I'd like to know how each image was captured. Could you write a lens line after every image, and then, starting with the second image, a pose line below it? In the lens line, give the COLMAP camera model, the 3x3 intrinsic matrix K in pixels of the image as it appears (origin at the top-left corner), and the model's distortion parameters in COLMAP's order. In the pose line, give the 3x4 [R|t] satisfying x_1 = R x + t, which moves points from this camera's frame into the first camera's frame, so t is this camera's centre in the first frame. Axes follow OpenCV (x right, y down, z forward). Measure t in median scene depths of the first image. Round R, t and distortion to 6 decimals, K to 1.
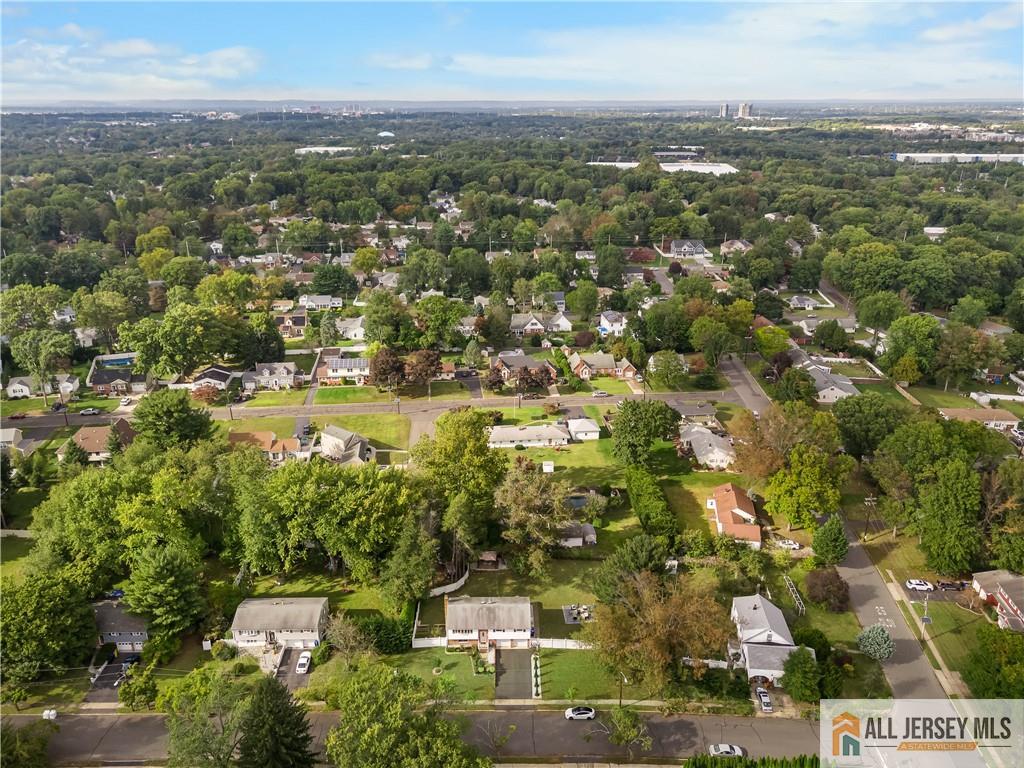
lens RADIAL K [[761.5, 0, 512.0], [0, 761.5, 384.0], [0, 0, 1]] dist [0.092689, -0.111593]
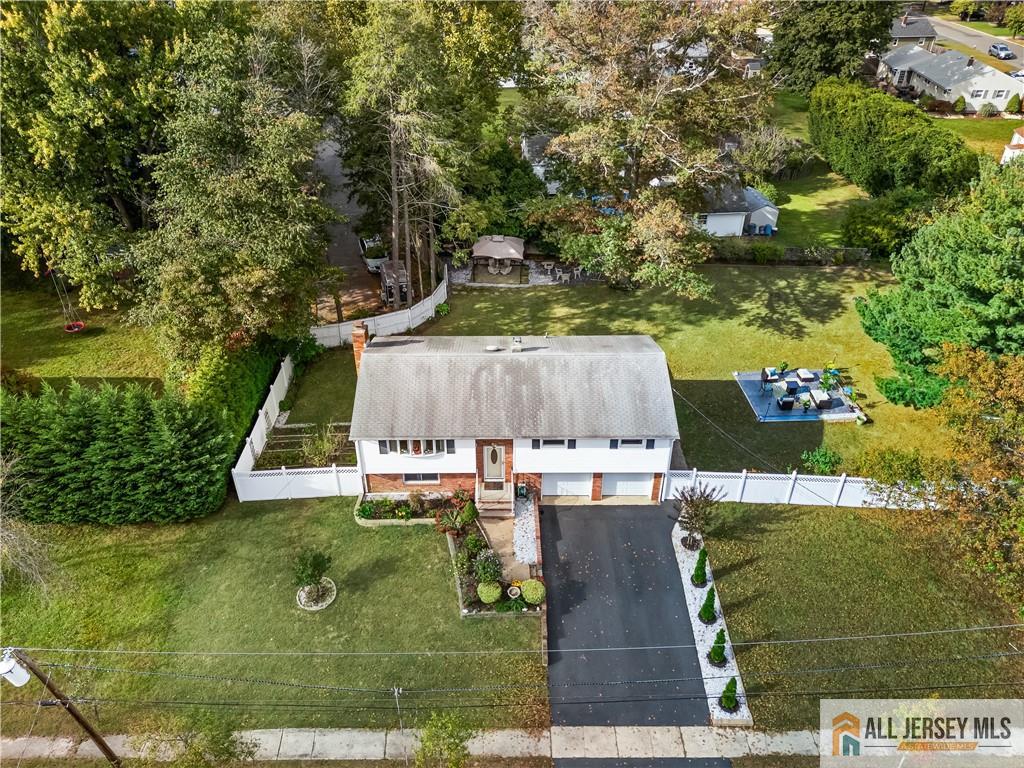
lens RADIAL K [[761.5, 0, 512.0], [0, 761.5, 384.0], [0, 0, 1]] dist [0.092689, -0.111593]
pose [[0.999987, 0.000719, 0.004953, -0.020889], [-0.001863, 0.971950, 0.235179, 0.152738], [-0.004645, -0.235185, 0.971940, 0.478171]]
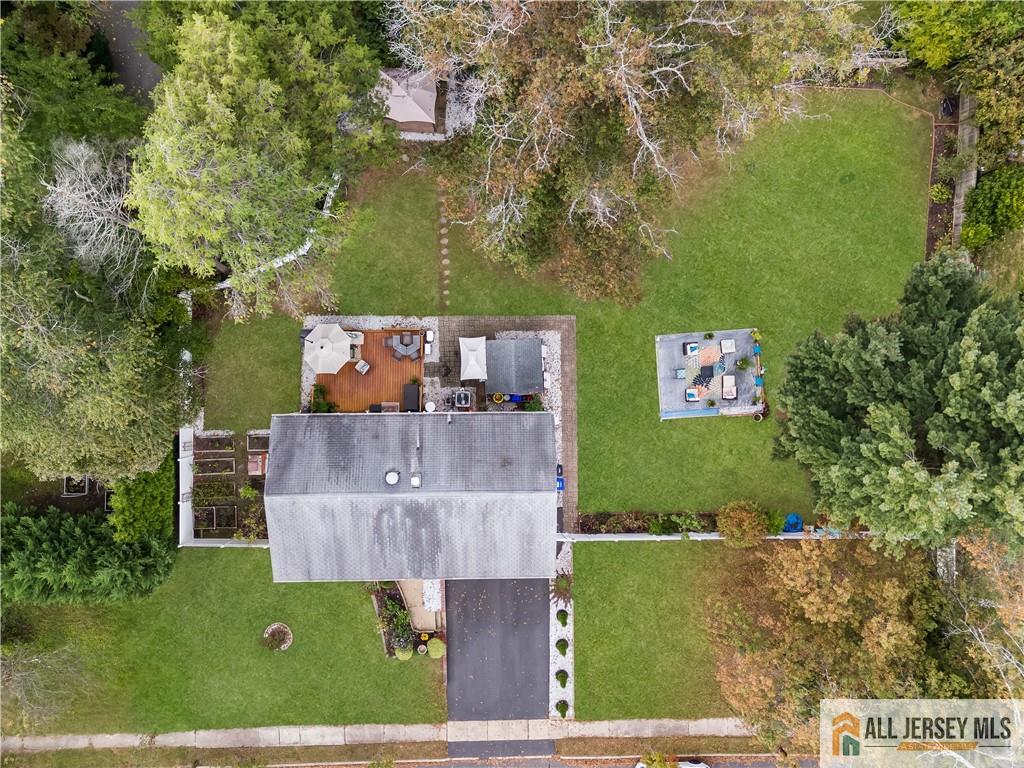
lens RADIAL K [[761.5, 0, 512.0], [0, 761.5, 384.0], [0, 0, 1]] dist [0.092689, -0.111593]
pose [[0.999824, 0.003218, 0.018480, 0.000872], [-0.018511, 0.328736, 0.944240, 0.004249], [-0.003037, -0.944416, 0.328738, 0.616663]]
